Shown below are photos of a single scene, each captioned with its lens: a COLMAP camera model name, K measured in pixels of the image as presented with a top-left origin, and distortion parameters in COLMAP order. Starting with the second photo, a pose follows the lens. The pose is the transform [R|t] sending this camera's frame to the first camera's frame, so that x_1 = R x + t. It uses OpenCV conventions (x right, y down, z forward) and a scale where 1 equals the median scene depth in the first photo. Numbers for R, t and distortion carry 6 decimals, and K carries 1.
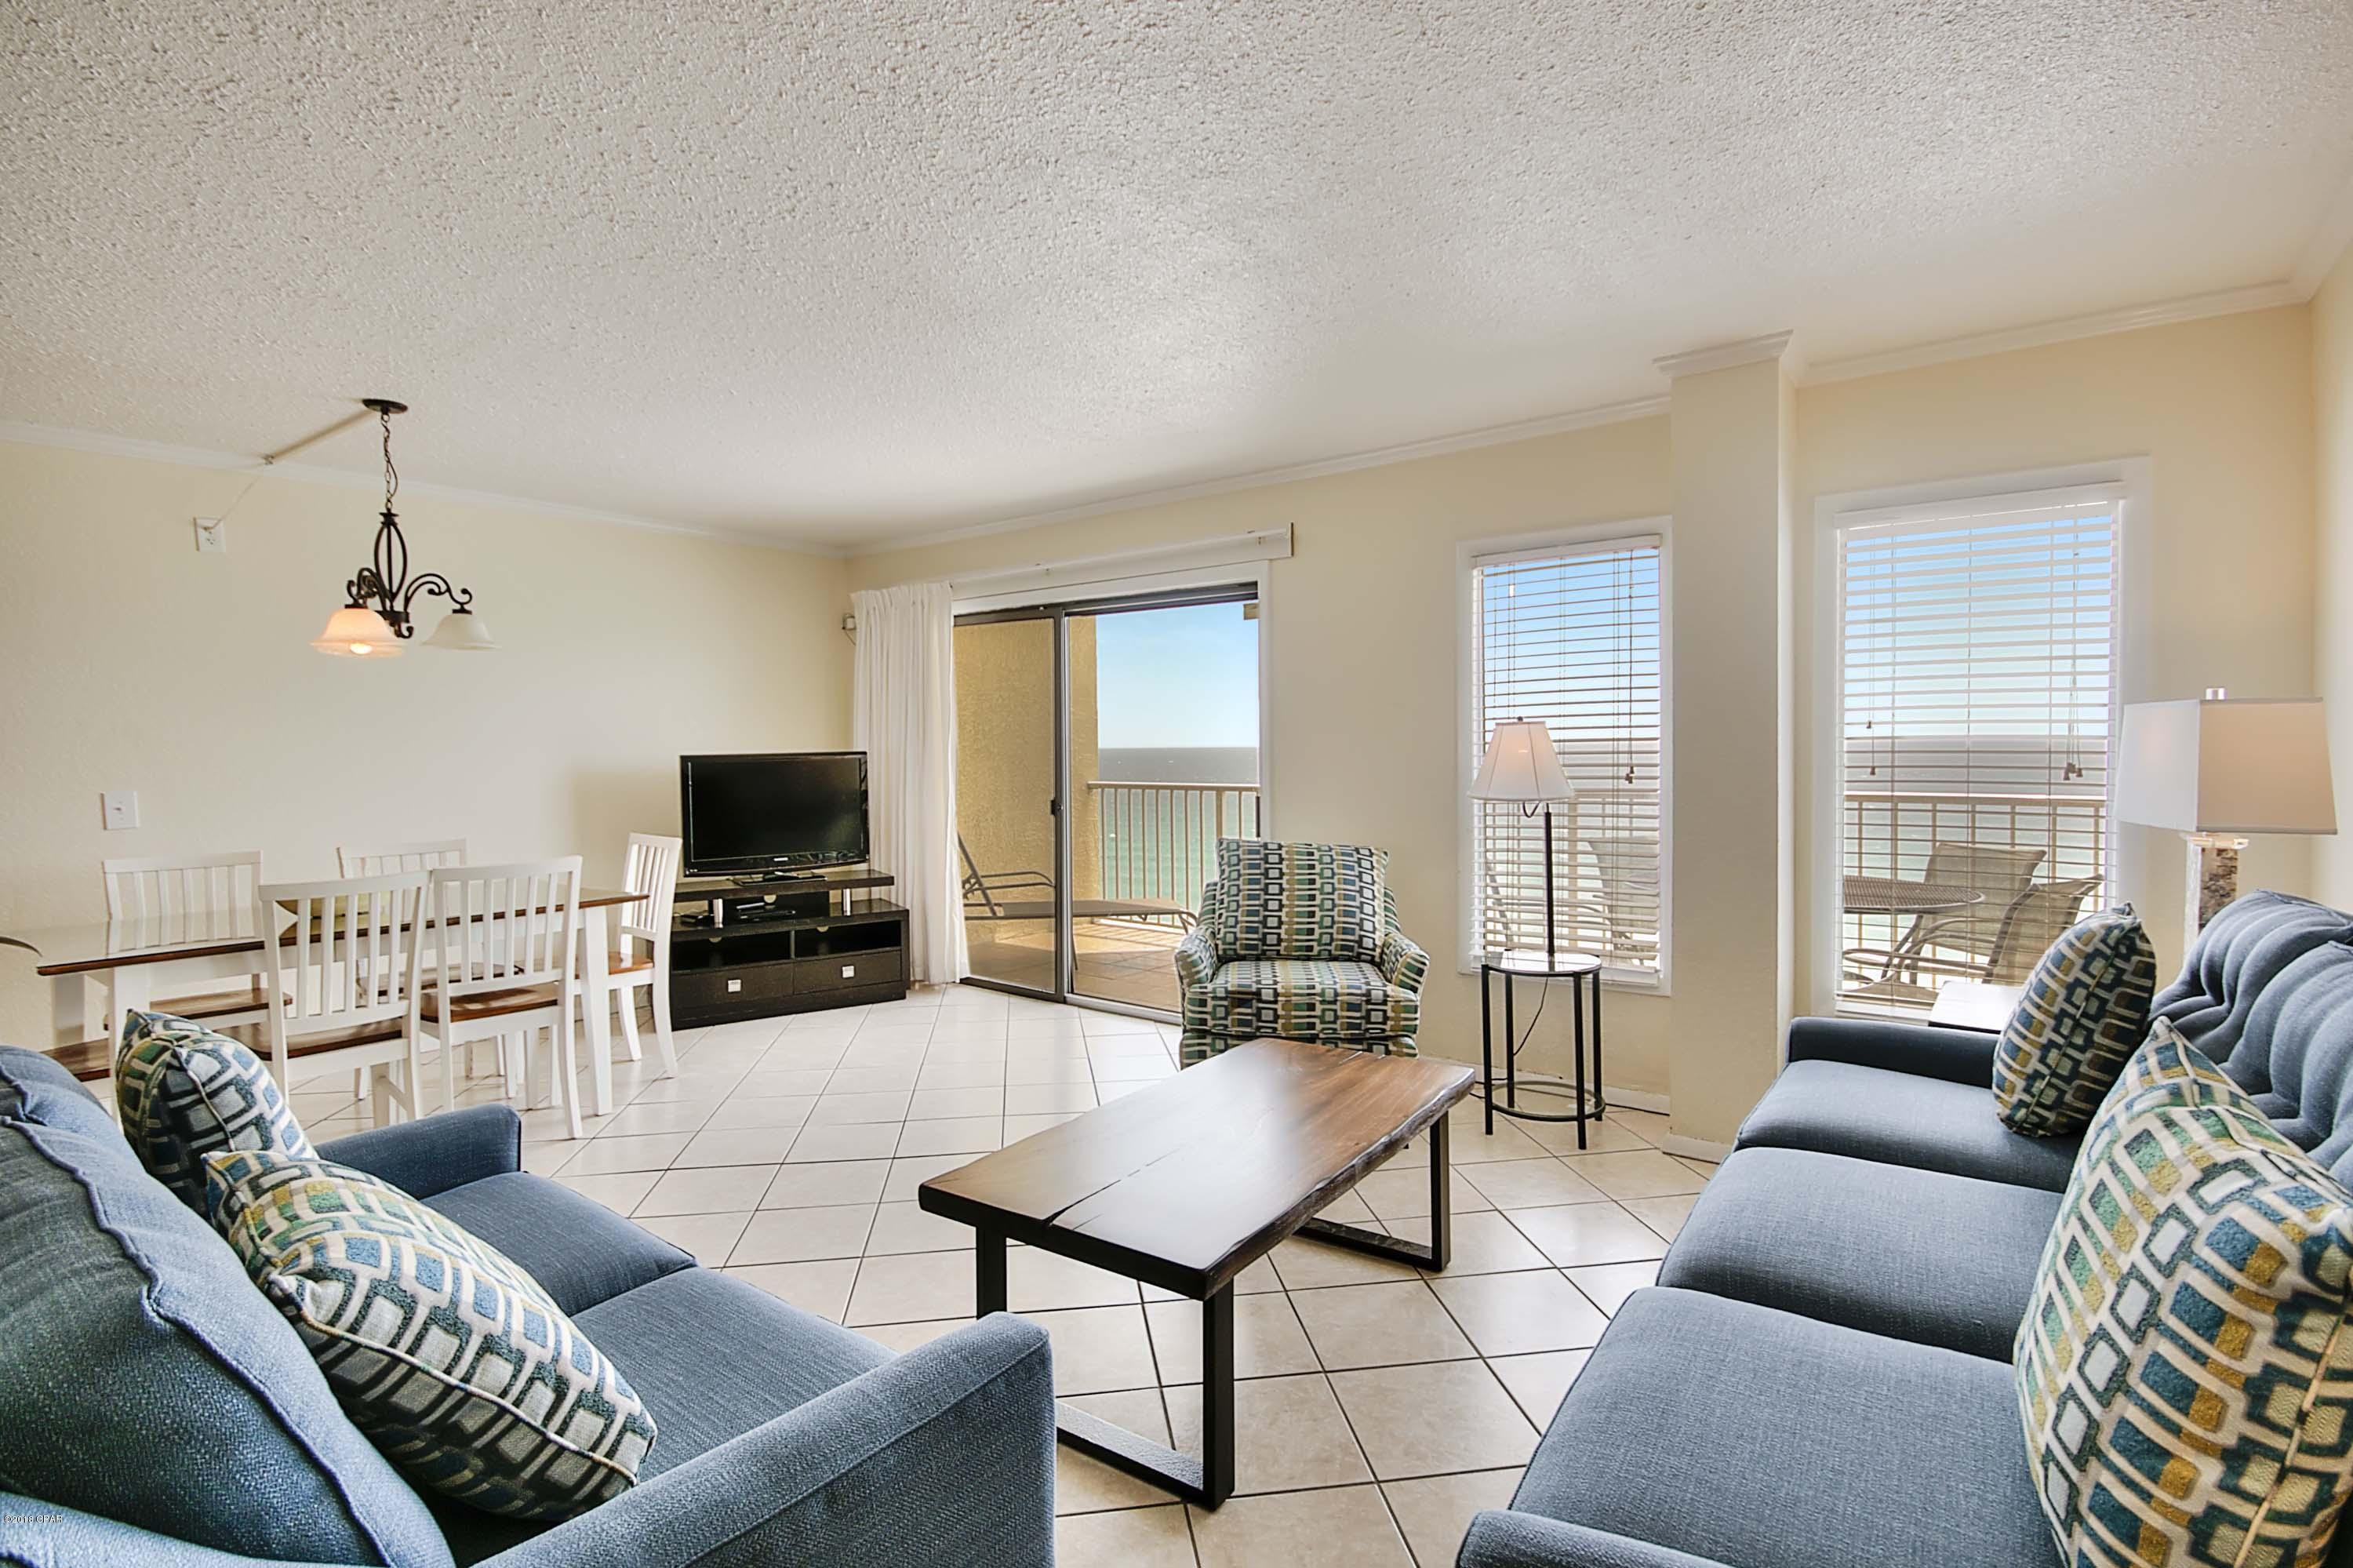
lens RADIAL K [[1121.9, 0, 1176.5], [0, 1121.9, 784.0], [0, 0, 1]] dist [-0.020250, -0.000766]
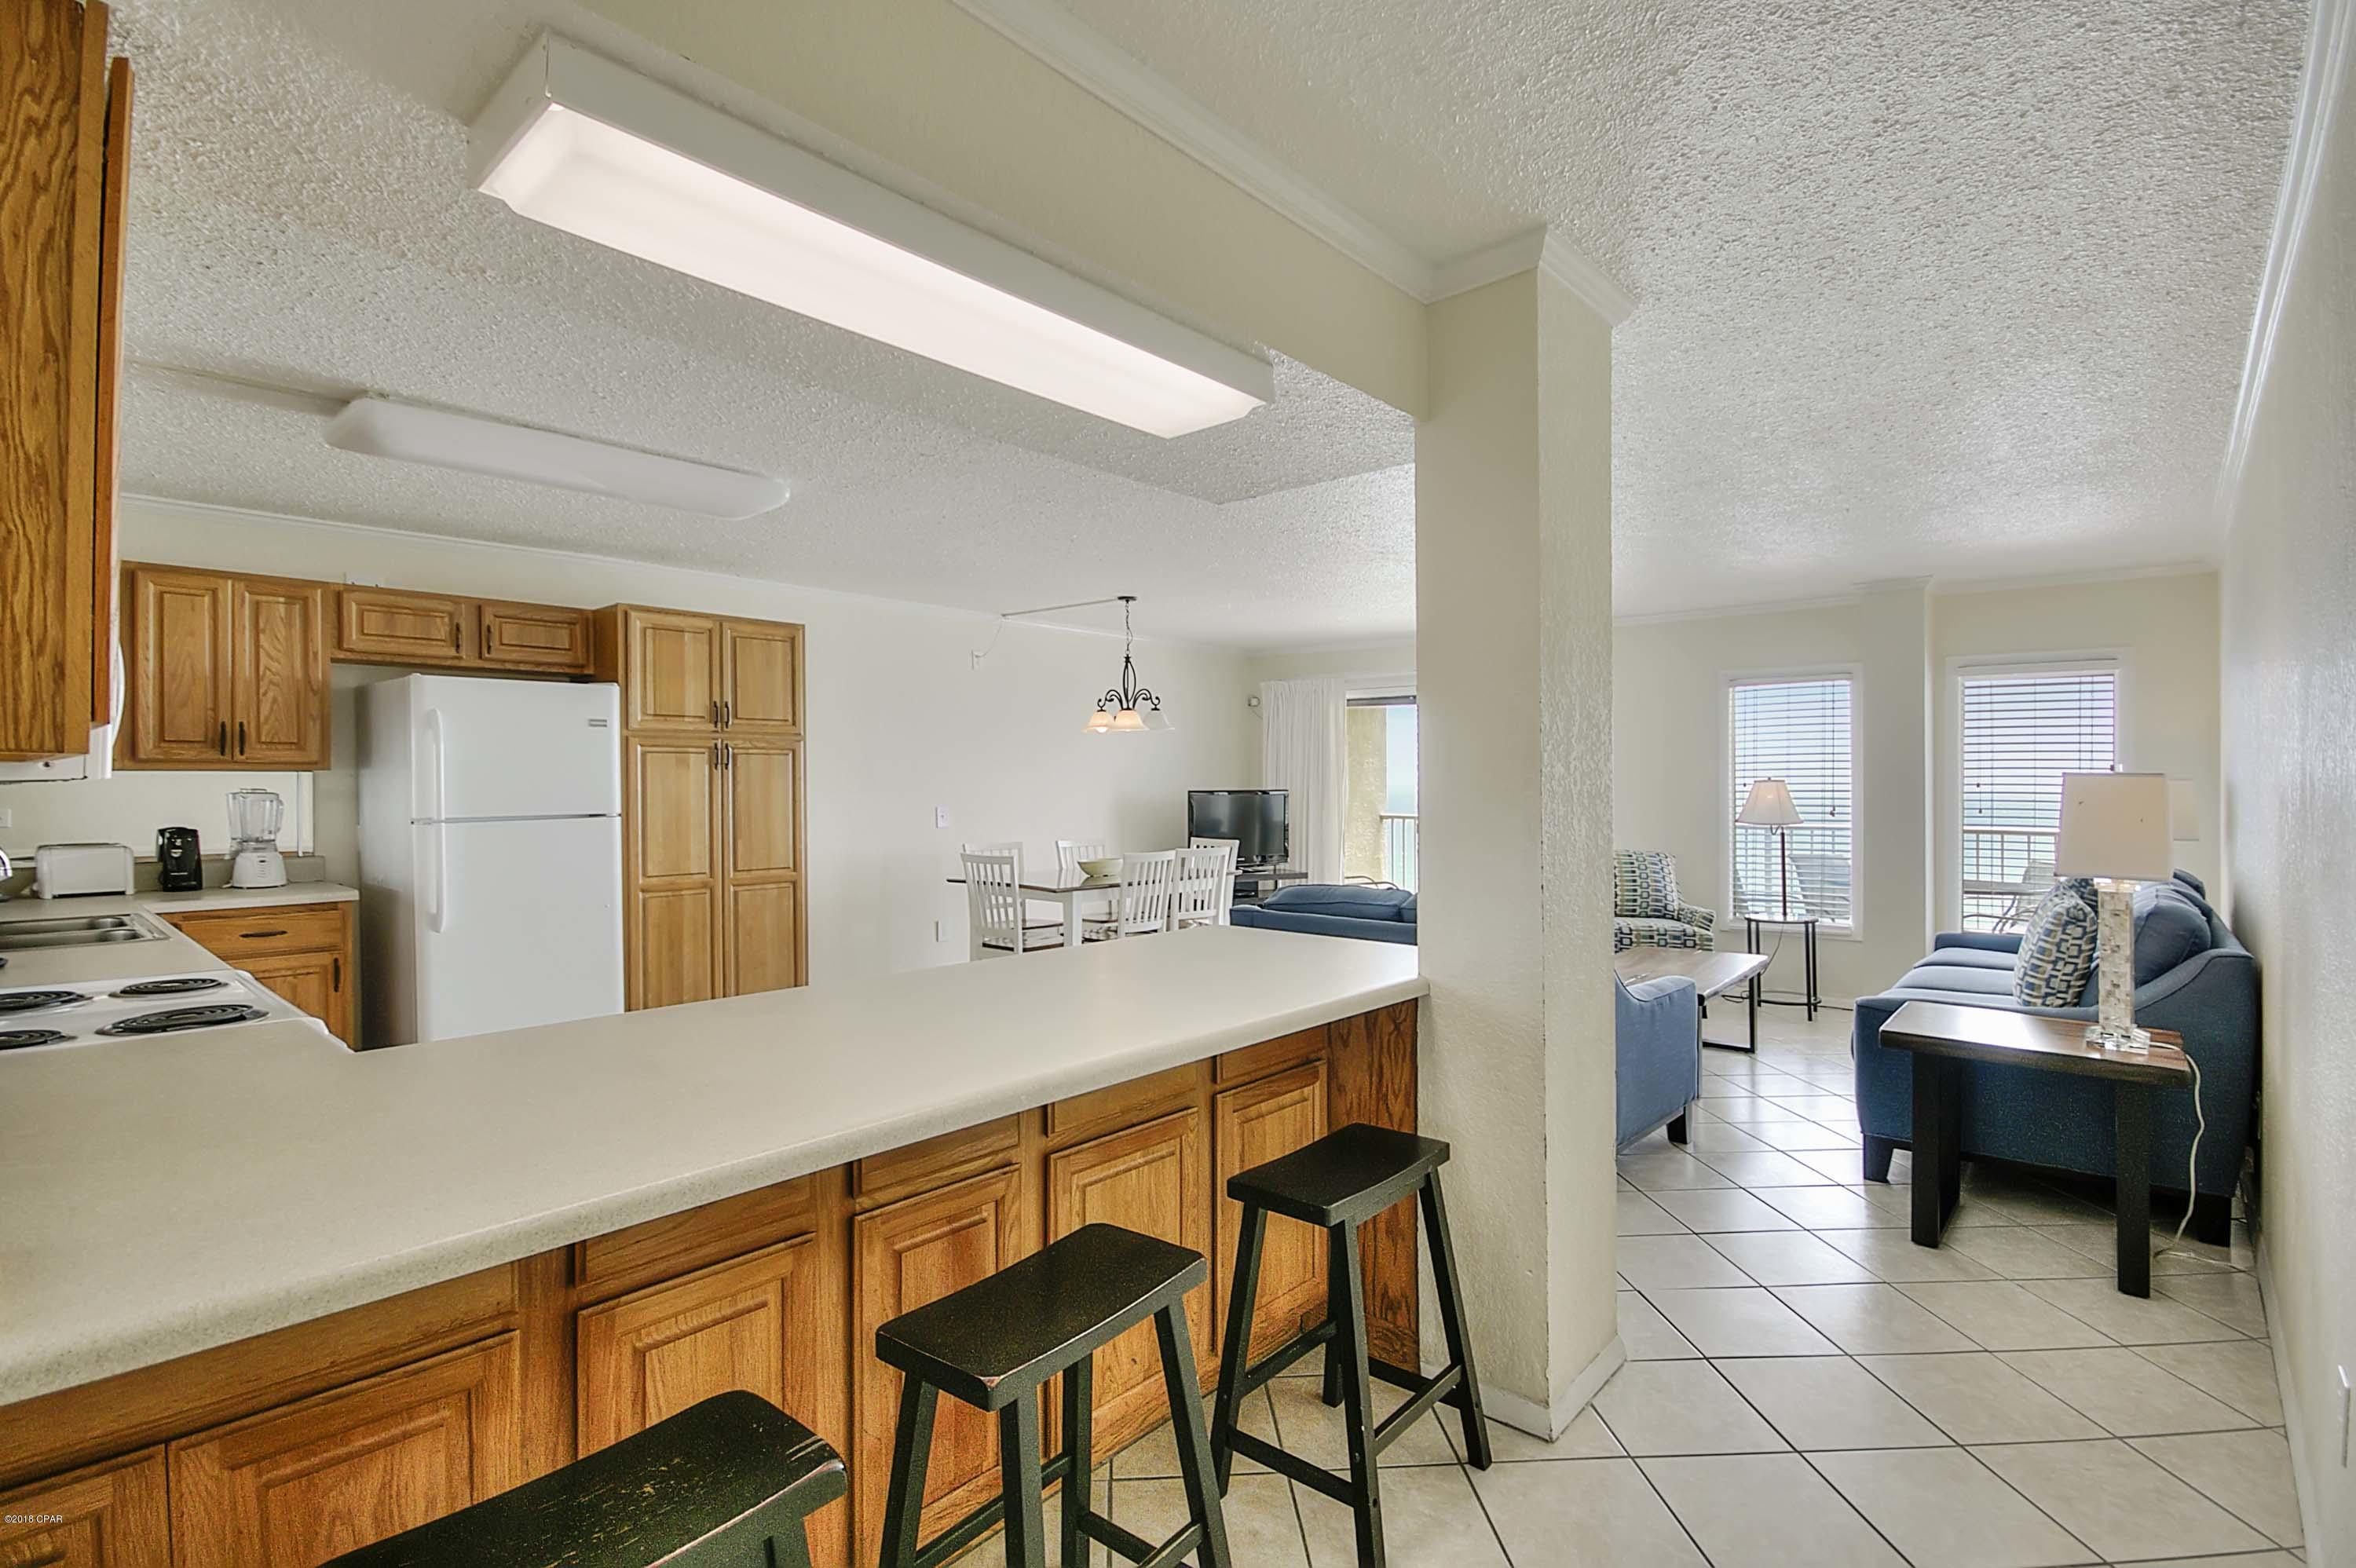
lens RADIAL K [[1136.3, 0, 1167.5], [0, 1136.3, 774.2], [0, 0, 1]] dist [-0.001173, 0.000287]
pose [[0.996631, 0.014667, -0.080697, -0.488982], [-0.018009, 0.999003, -0.040844, 0.025118], [0.080017, 0.042159, 0.995902, -0.848743]]
